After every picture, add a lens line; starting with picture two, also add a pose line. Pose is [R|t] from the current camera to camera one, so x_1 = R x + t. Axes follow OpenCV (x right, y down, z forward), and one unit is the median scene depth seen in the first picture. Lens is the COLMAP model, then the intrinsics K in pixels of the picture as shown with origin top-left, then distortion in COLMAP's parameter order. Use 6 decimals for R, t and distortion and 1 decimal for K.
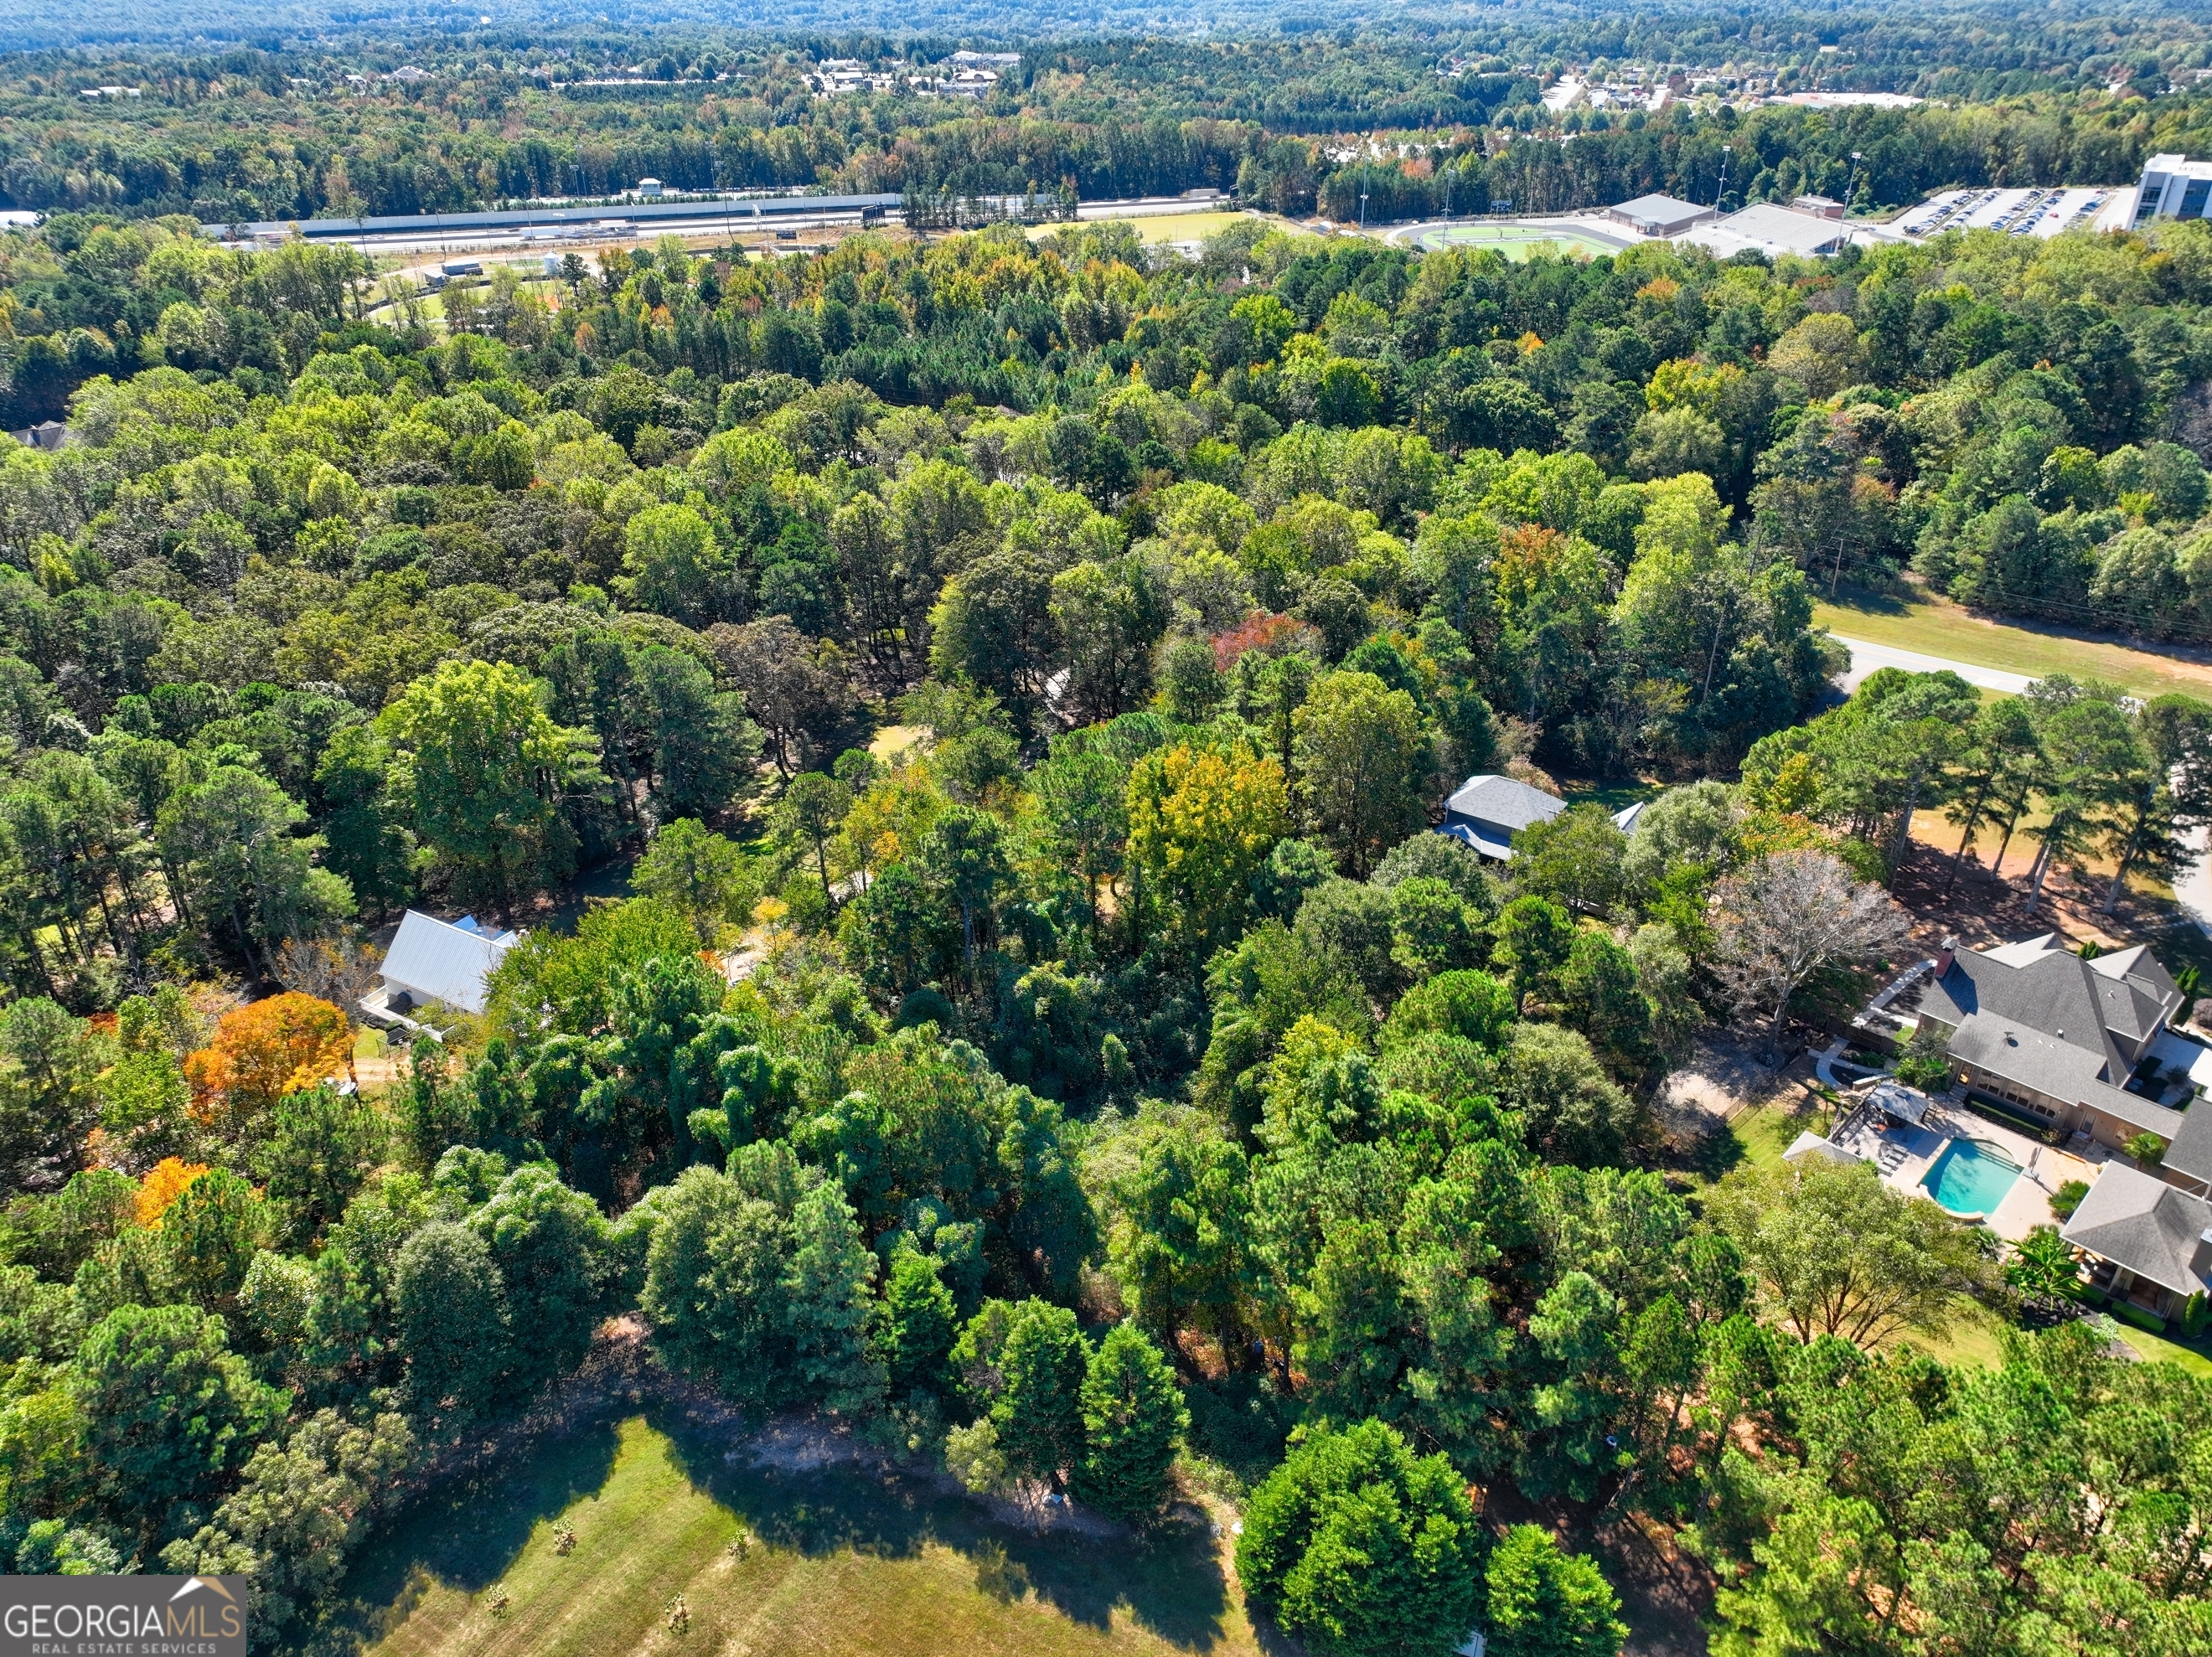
lens RADIAL K [[1558.2, 0, 1112.5], [0, 1558.2, 831.2], [0, 0, 1]] dist [-0.004518, 0.020280]
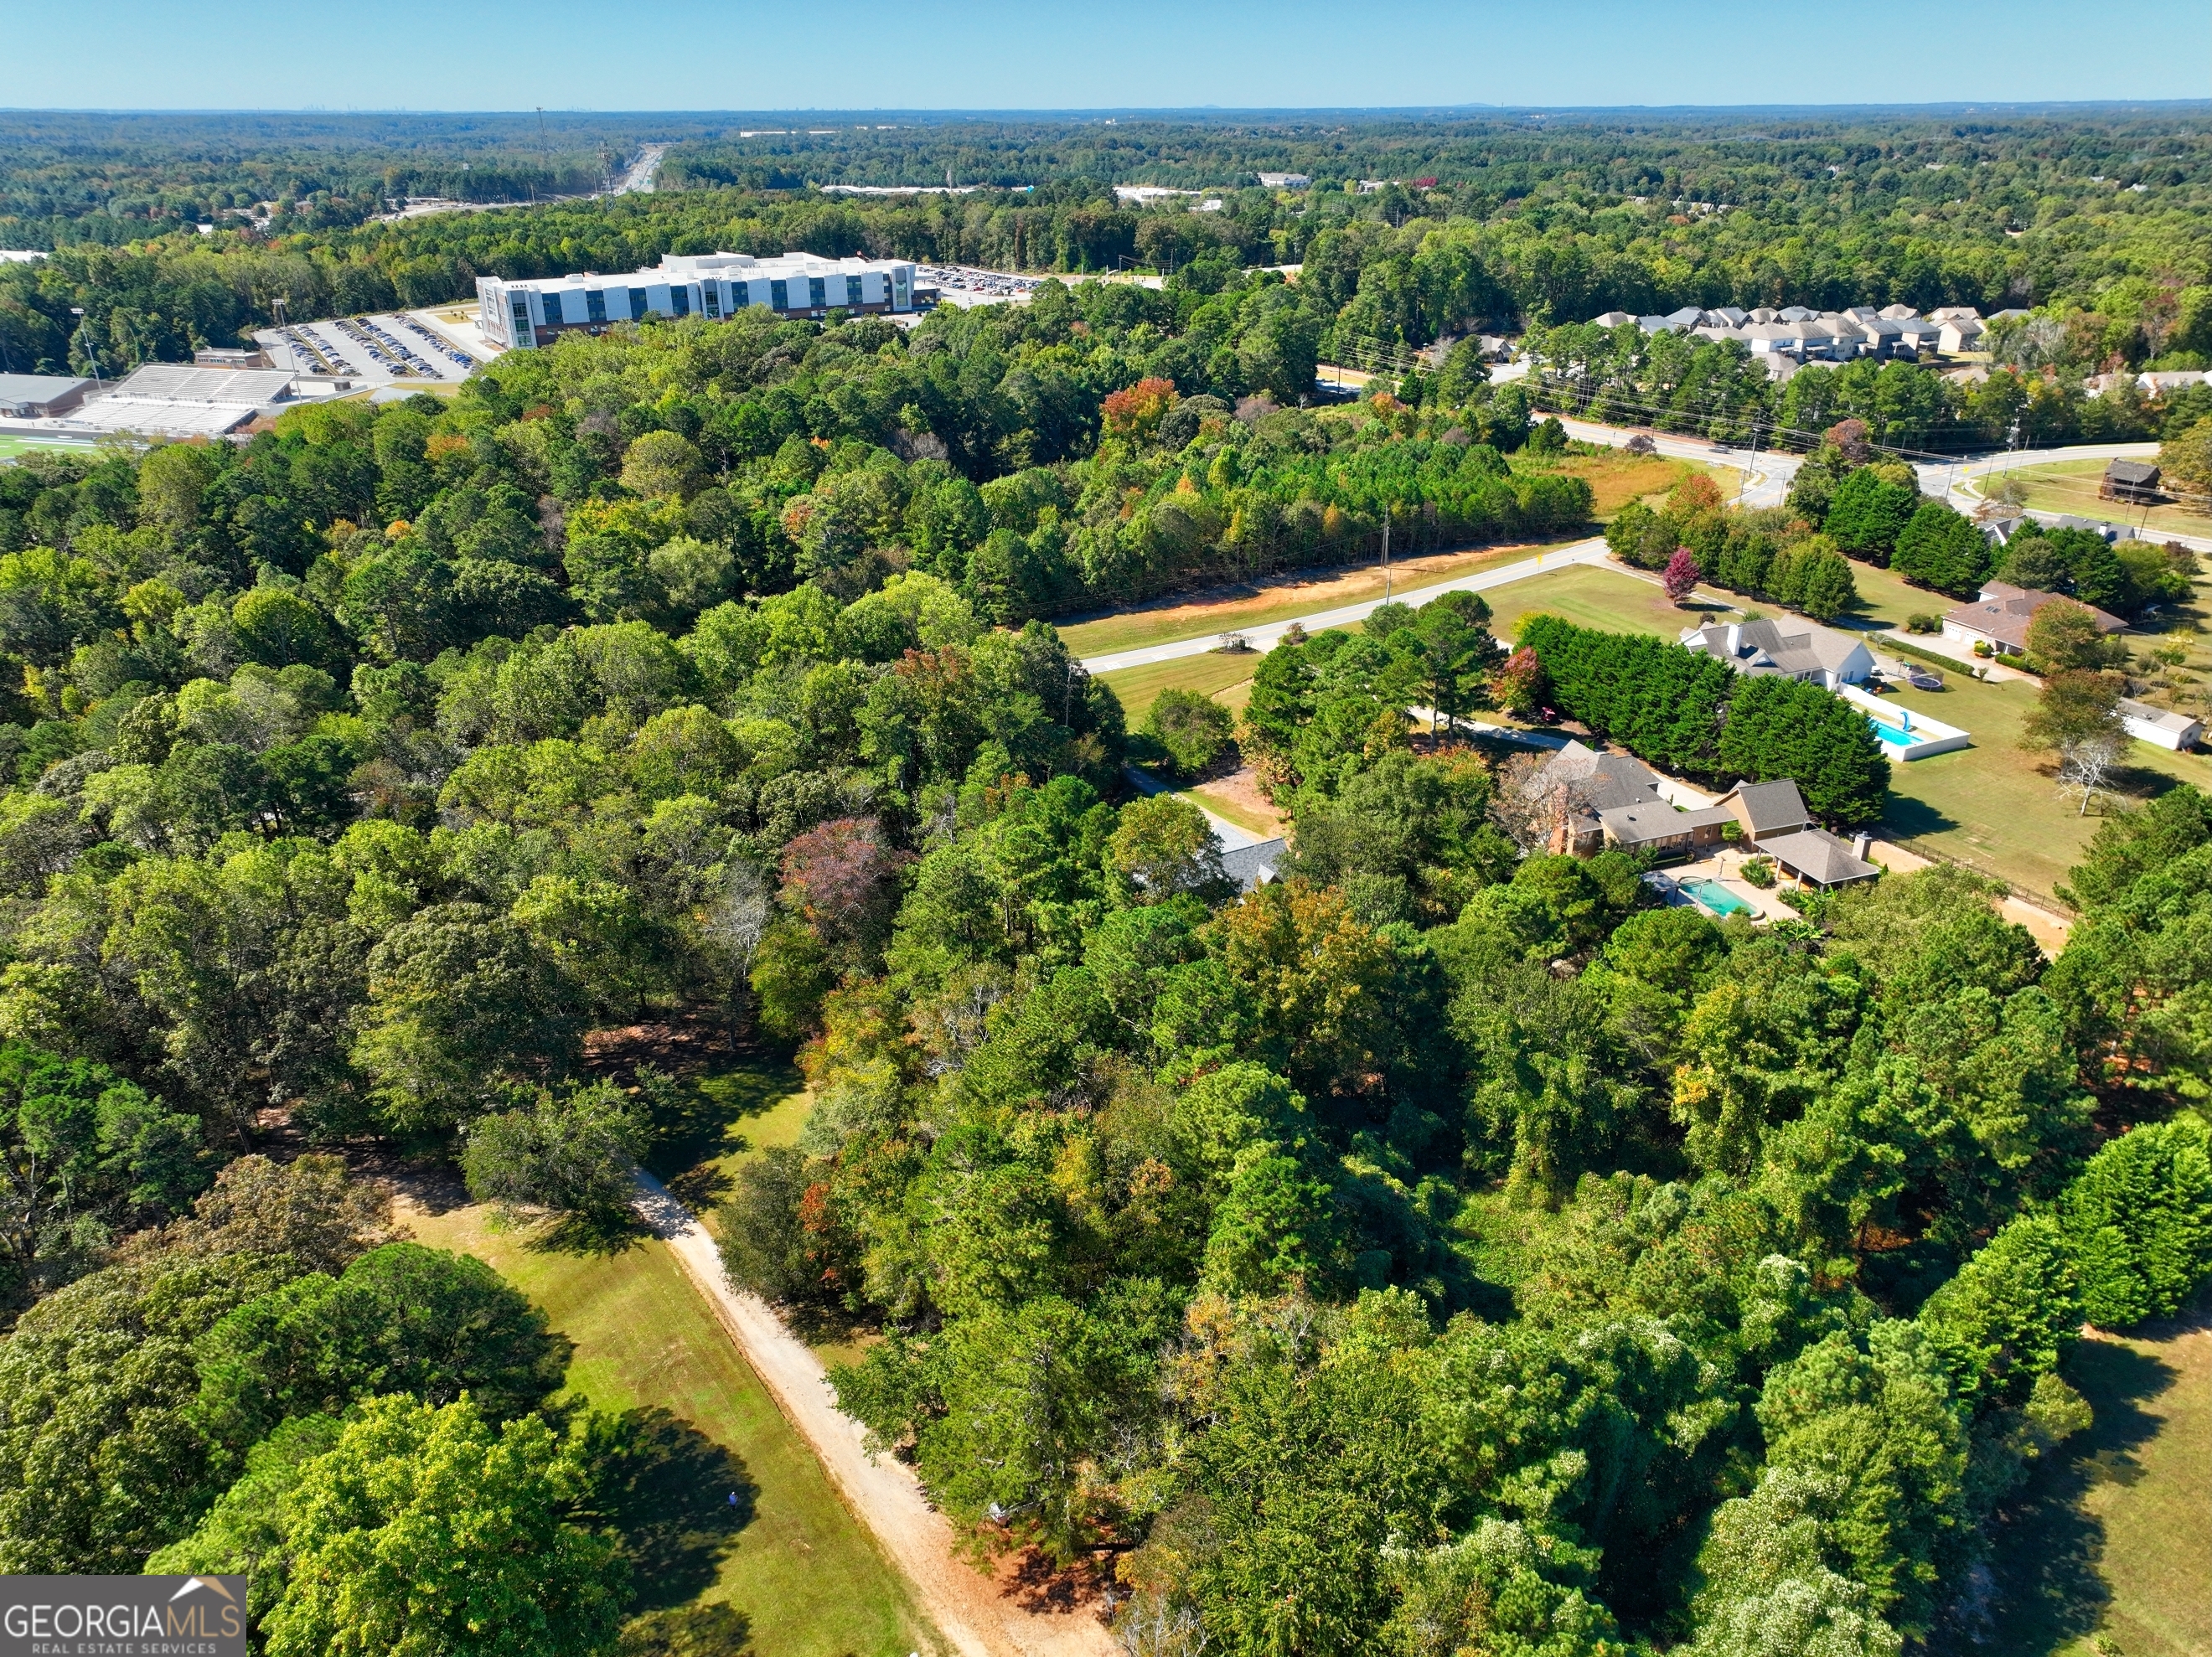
lens RADIAL K [[1558.2, 0, 1103.4], [0, 1558.2, 846.8], [0, 0, 1]] dist [-0.004518, 0.020280]
pose [[0.421456, -0.390921, 0.818264, -0.466501], [0.444878, 0.875404, 0.189080, -0.189316], [-0.790227, 0.284338, 0.542857, 0.342221]]
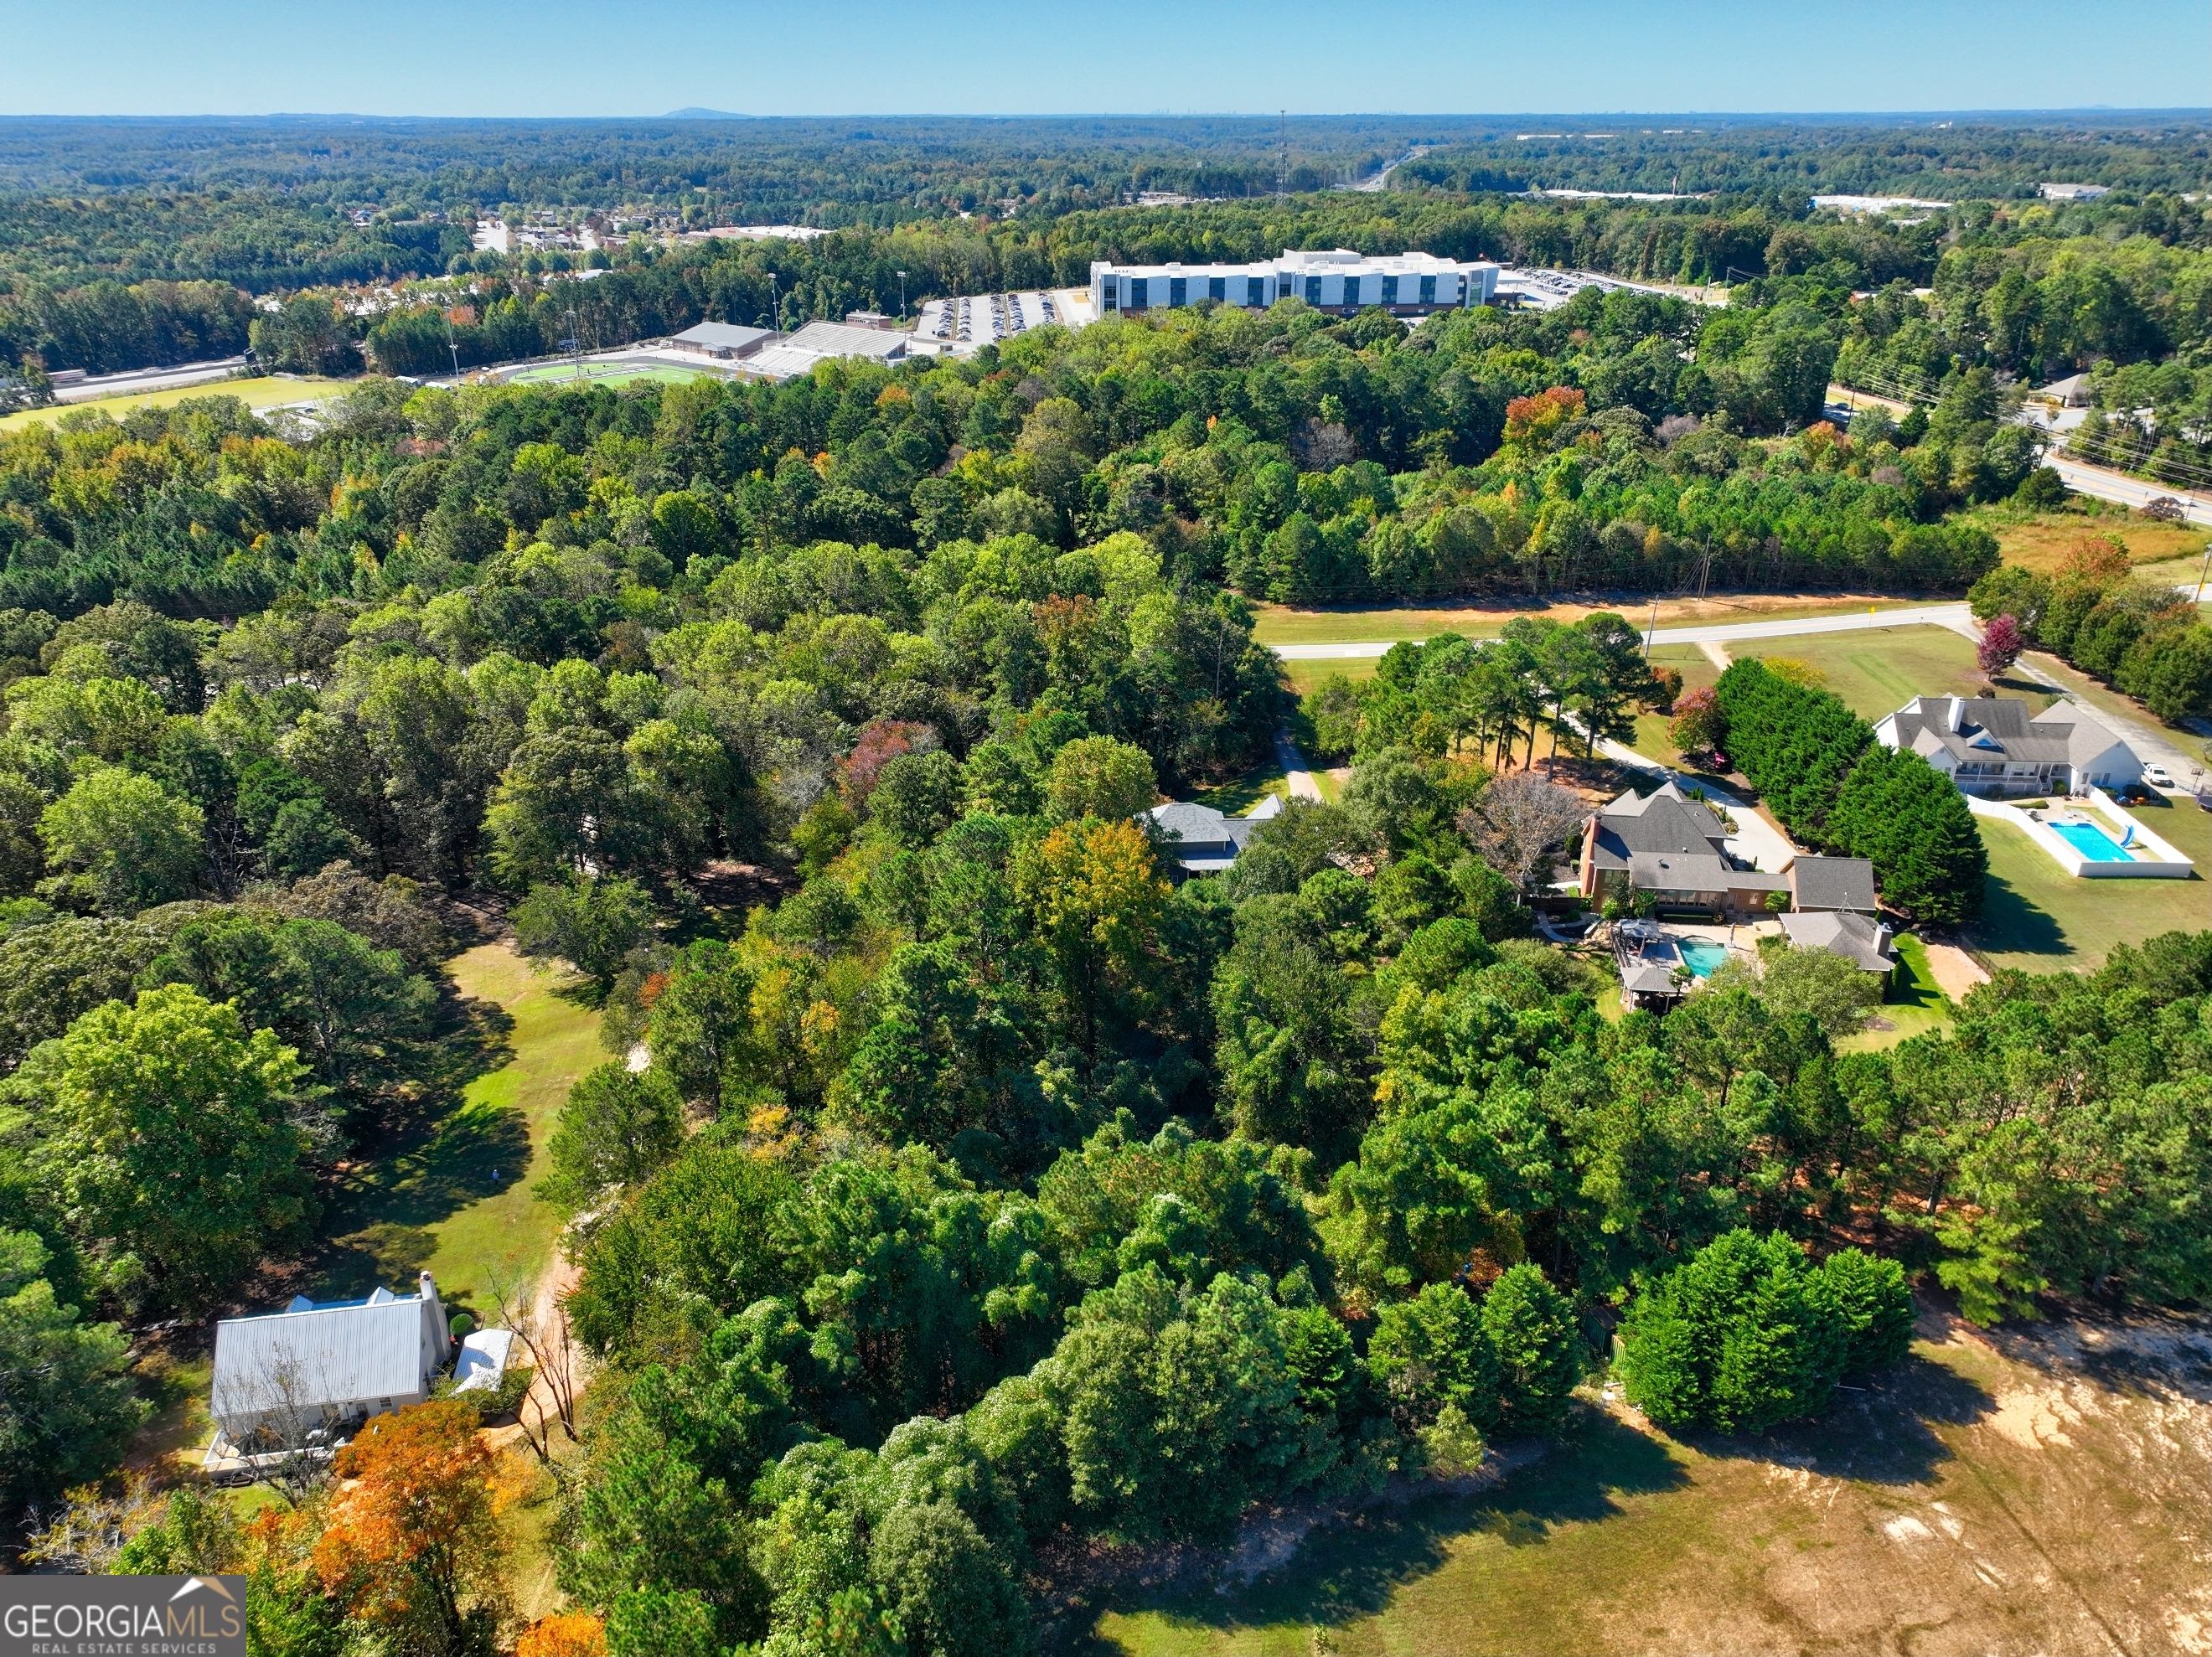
lens RADIAL K [[1558.2, 0, 1105.5], [0, 1558.2, 830.3], [0, 0, 1]] dist [-0.004518, 0.020280]
pose [[0.783453, -0.261966, 0.563538, -0.322609], [0.304466, 0.952325, 0.019417, -0.040187], [-0.541758, 0.156366, 0.825862, 0.072182]]
